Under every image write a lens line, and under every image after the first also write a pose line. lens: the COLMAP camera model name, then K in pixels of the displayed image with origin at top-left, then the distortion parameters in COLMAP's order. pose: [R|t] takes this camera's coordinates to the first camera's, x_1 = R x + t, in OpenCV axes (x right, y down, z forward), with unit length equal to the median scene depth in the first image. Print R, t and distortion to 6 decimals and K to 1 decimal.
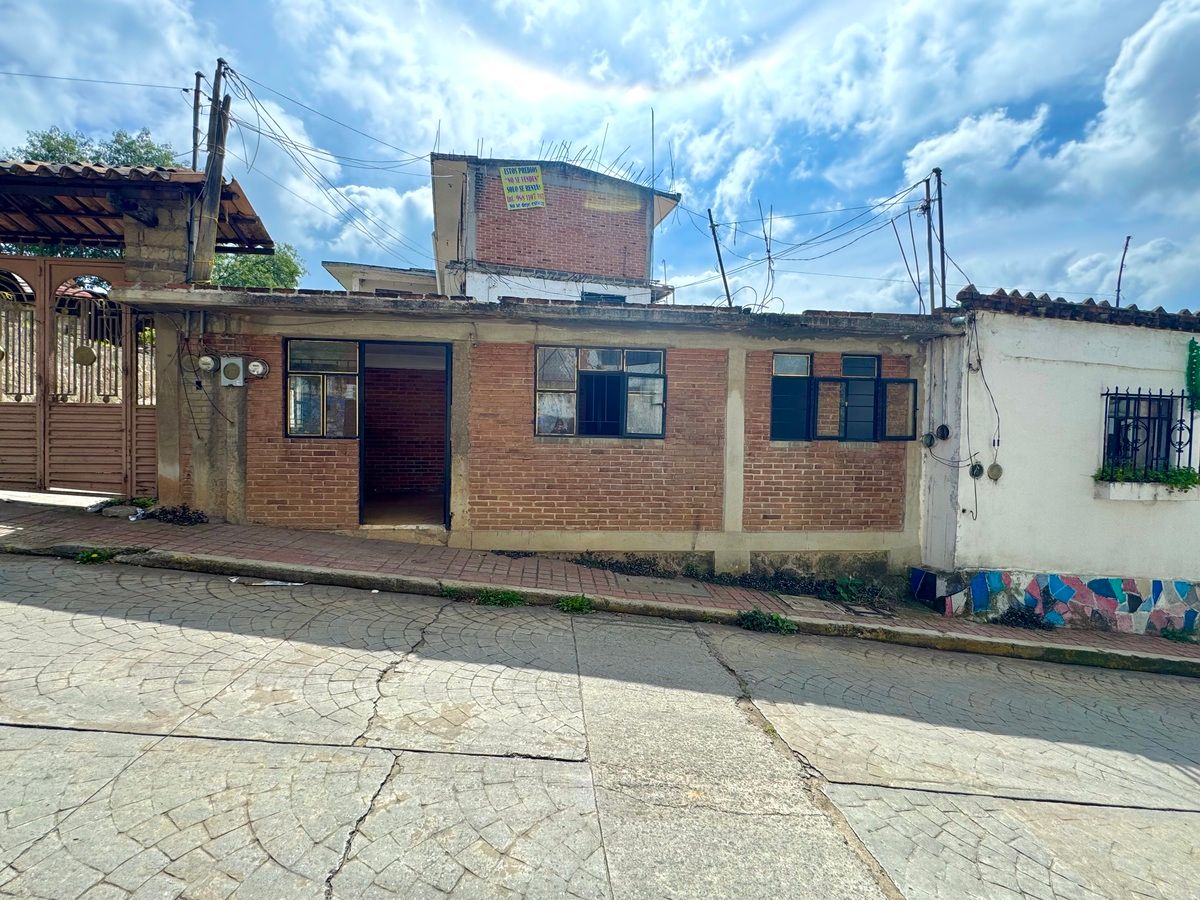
lens RADIAL K [[522.6, 0, 600.0], [0, 522.6, 450.0], [0, 0, 1]] dist [-0.000539, 0.000198]
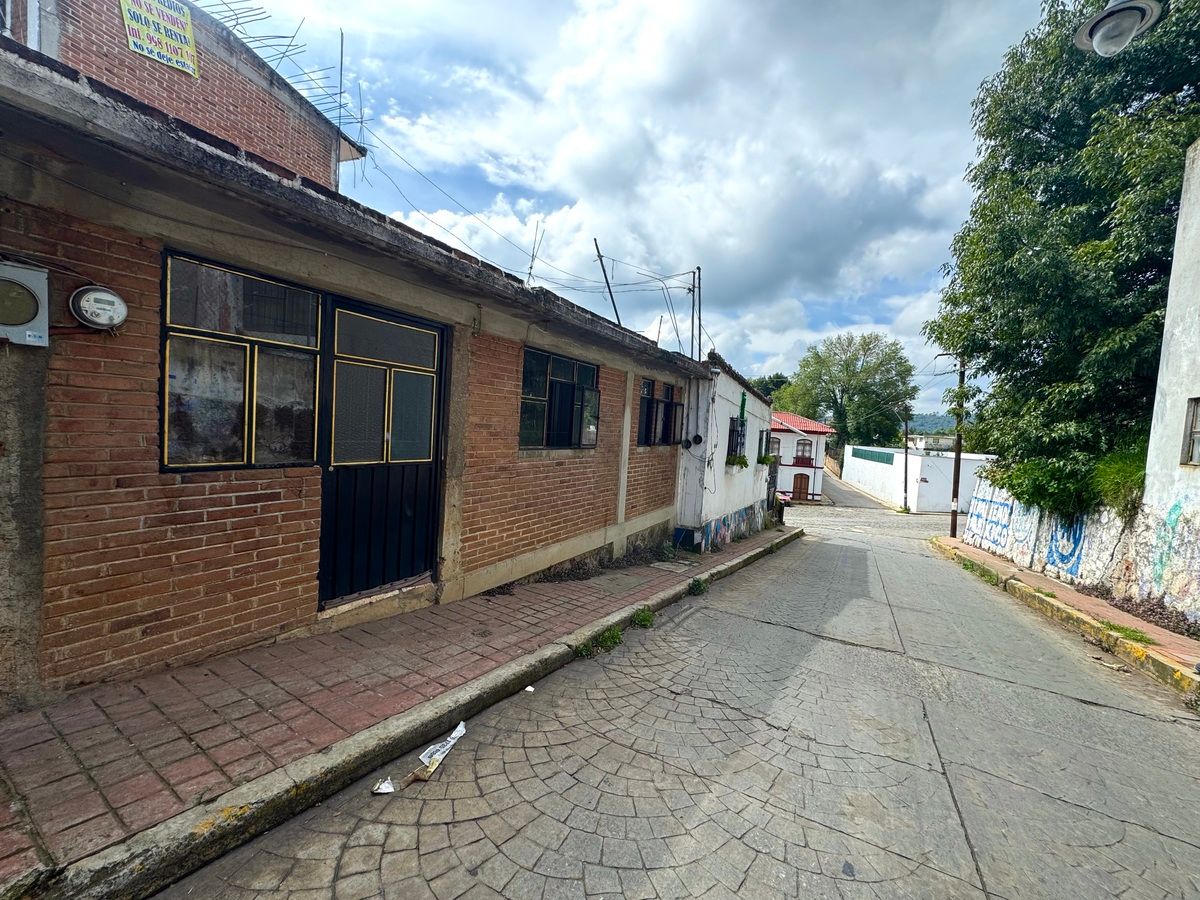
lens RADIAL K [[477.8, 0, 600.0], [0, 477.8, 450.0], [0, 0, 1]] dist [0.000970, -0.000415]
pose [[0.559529, -0.030299, 0.828257, -0.714572], [-0.021144, 0.998484, 0.050810, -0.070688], [-0.828541, -0.045942, 0.558040, 0.449850]]
